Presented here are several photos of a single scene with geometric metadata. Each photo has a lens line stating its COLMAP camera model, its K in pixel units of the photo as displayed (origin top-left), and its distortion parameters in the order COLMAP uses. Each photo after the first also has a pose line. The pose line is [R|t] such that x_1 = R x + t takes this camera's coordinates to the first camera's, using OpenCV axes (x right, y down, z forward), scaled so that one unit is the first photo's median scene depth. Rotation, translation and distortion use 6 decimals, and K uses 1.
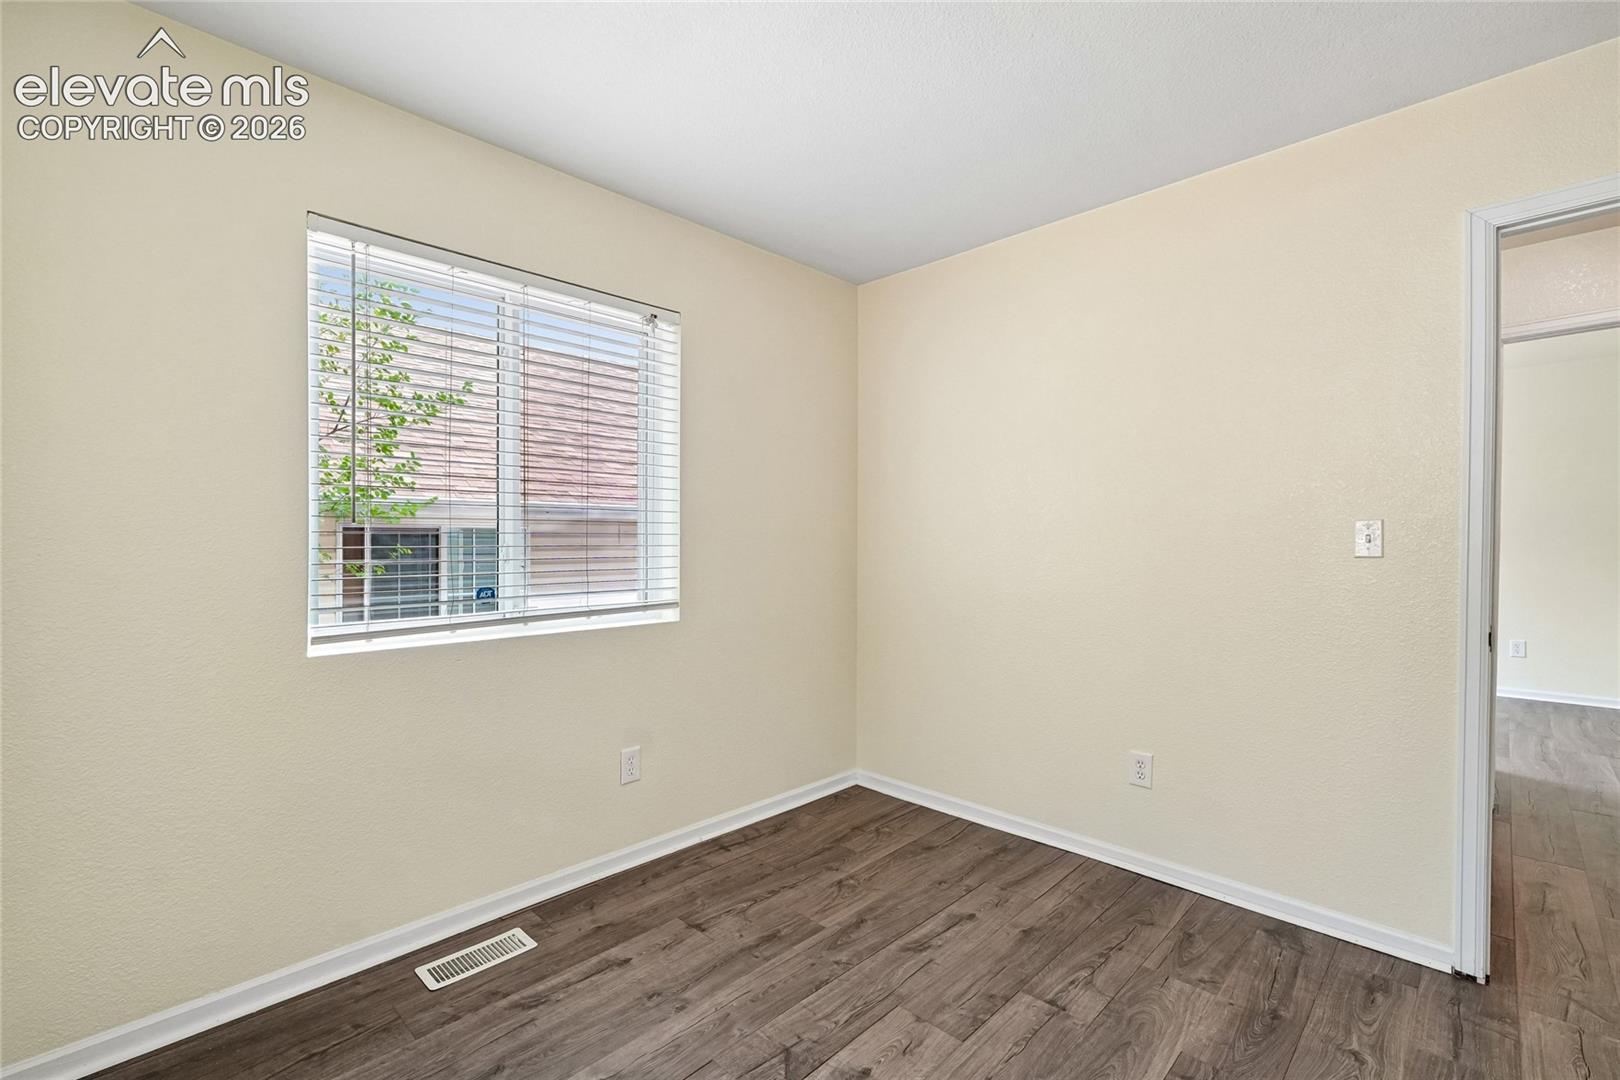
lens RADIAL K [[714.2, 0, 810.9], [0, 714.2, 535.7], [0, 0, 1]] dist [0.001174, 0.000794]
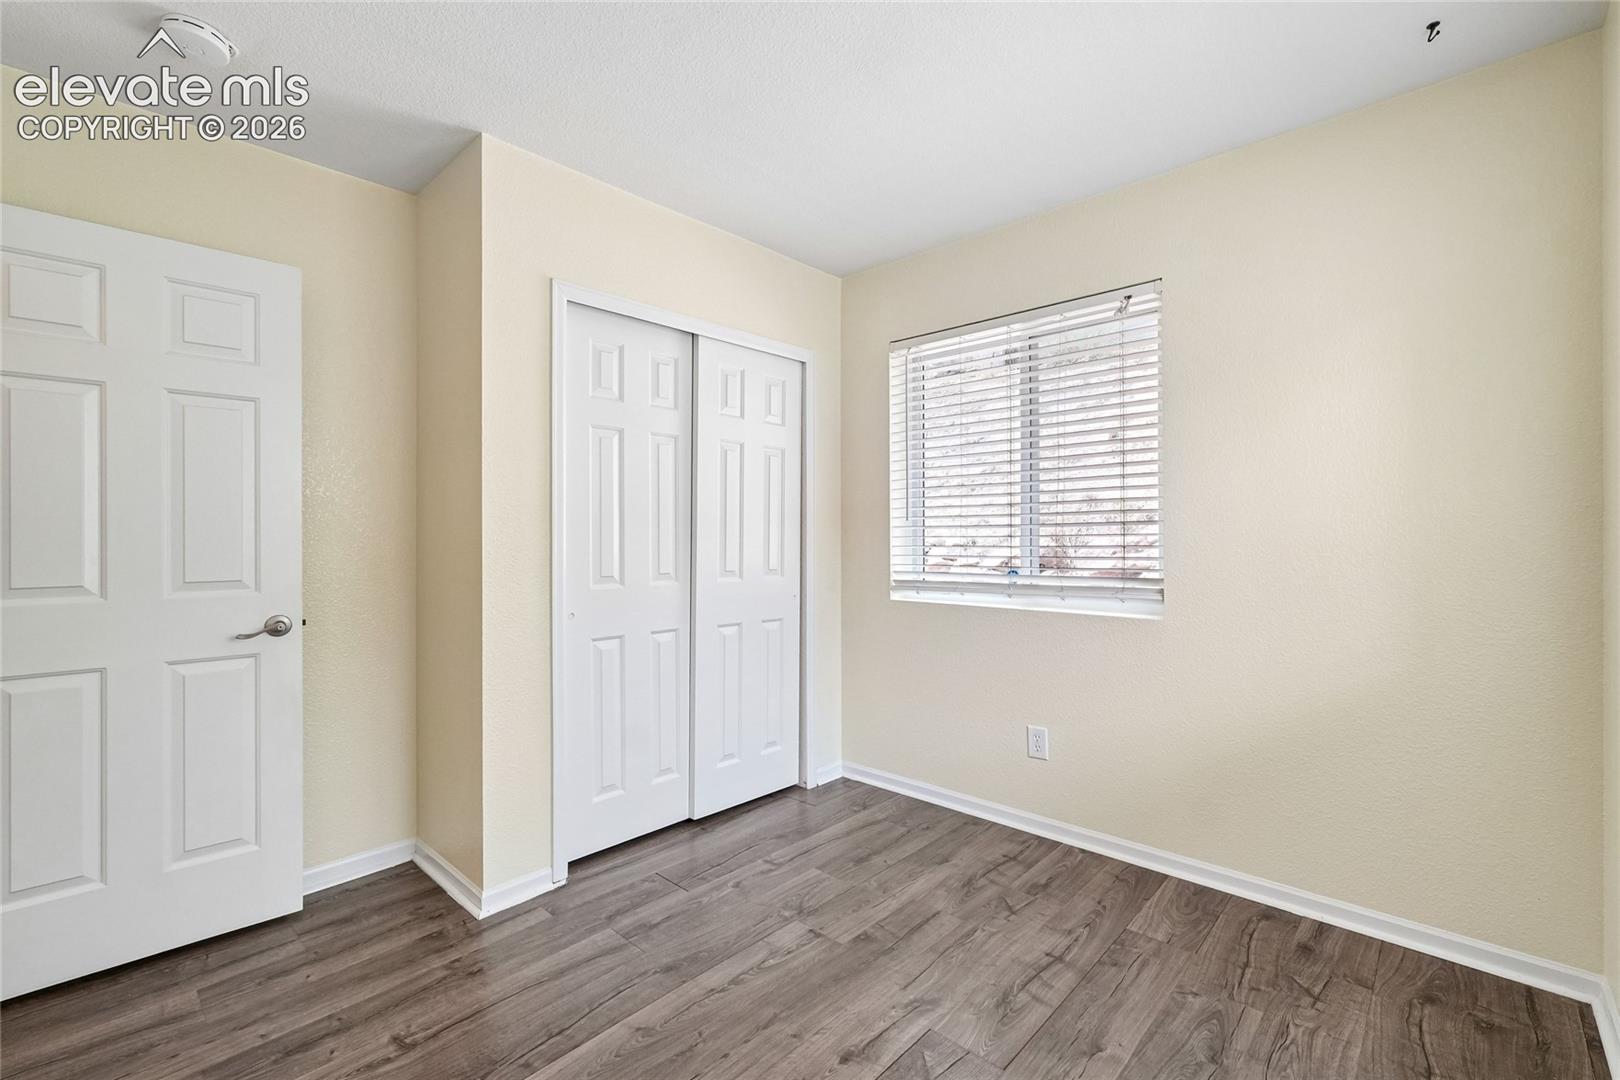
lens RADIAL K [[704.1, 0, 818.0], [0, 704.1, 534.5], [0, 0, 1]] dist [0.002523, 0.001135]
pose [[-0.999505, 0.006086, -0.030855, 0.101665], [0.006206, 0.999974, -0.003800, 0.006688], [0.030831, -0.003989, -0.999517, 1.448863]]
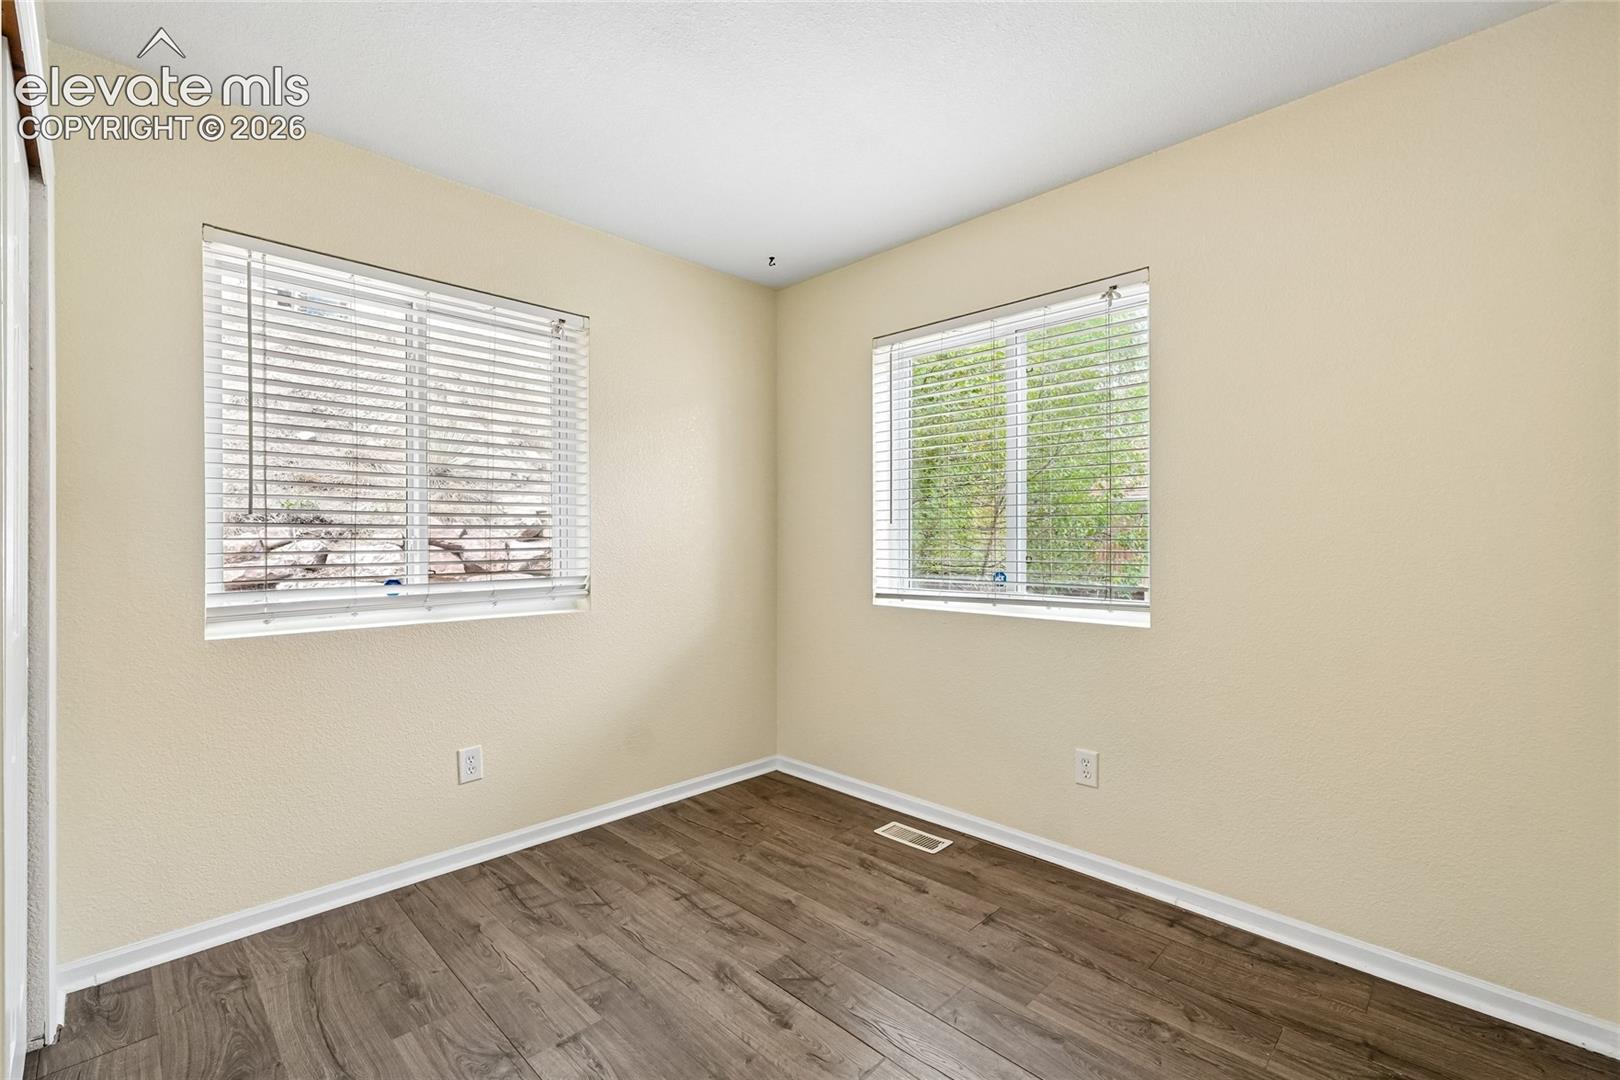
lens RADIAL K [[696.6, 0, 816.5], [0, 696.6, 535.9], [0, 0, 1]] dist [-0.004653, 0.001138]
pose [[-0.006012, -0.004833, -0.999970, 0.816010], [0.006282, 0.999968, -0.004871, 0.012982], [0.999962, -0.006311, -0.005981, 0.764189]]
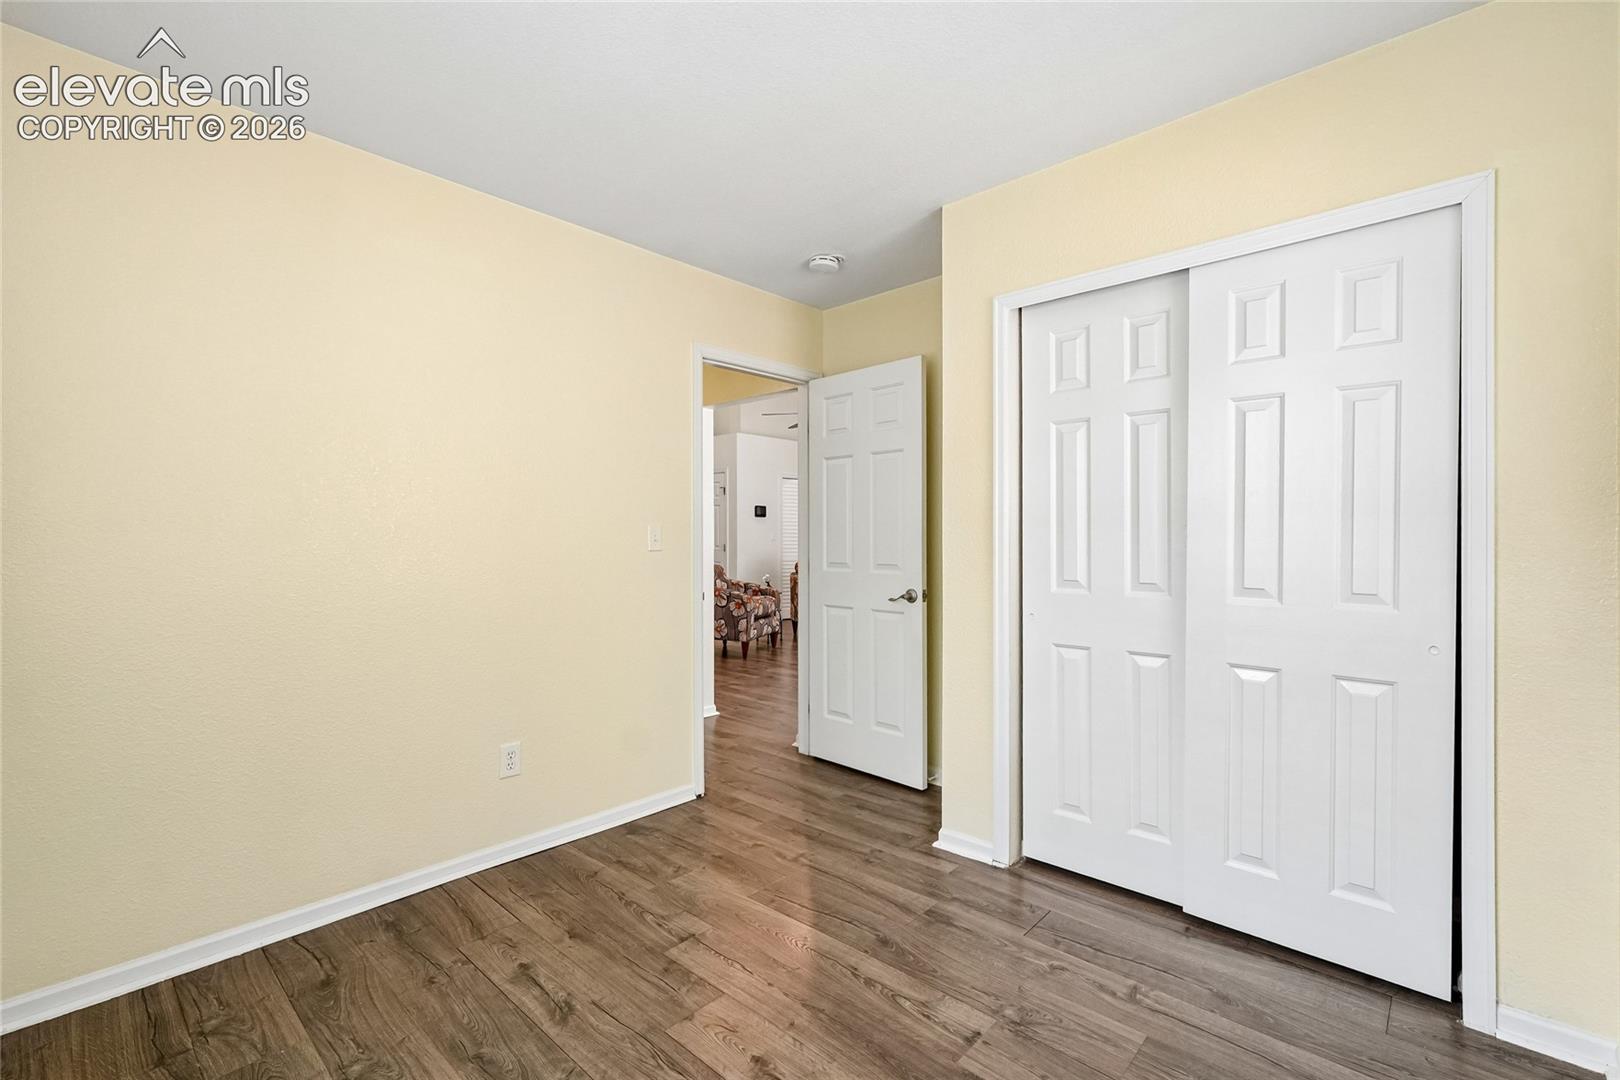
lens RADIAL K [[707.3, 0, 820.1], [0, 707.3, 539.1], [0, 0, 1]] dist [-0.001864, 0.000323]
pose [[-0.041168, 0.002650, 0.999149, -0.674683], [-0.002654, 0.999993, -0.002761, 0.009782], [-0.999149, -0.002765, -0.041161, 0.689995]]
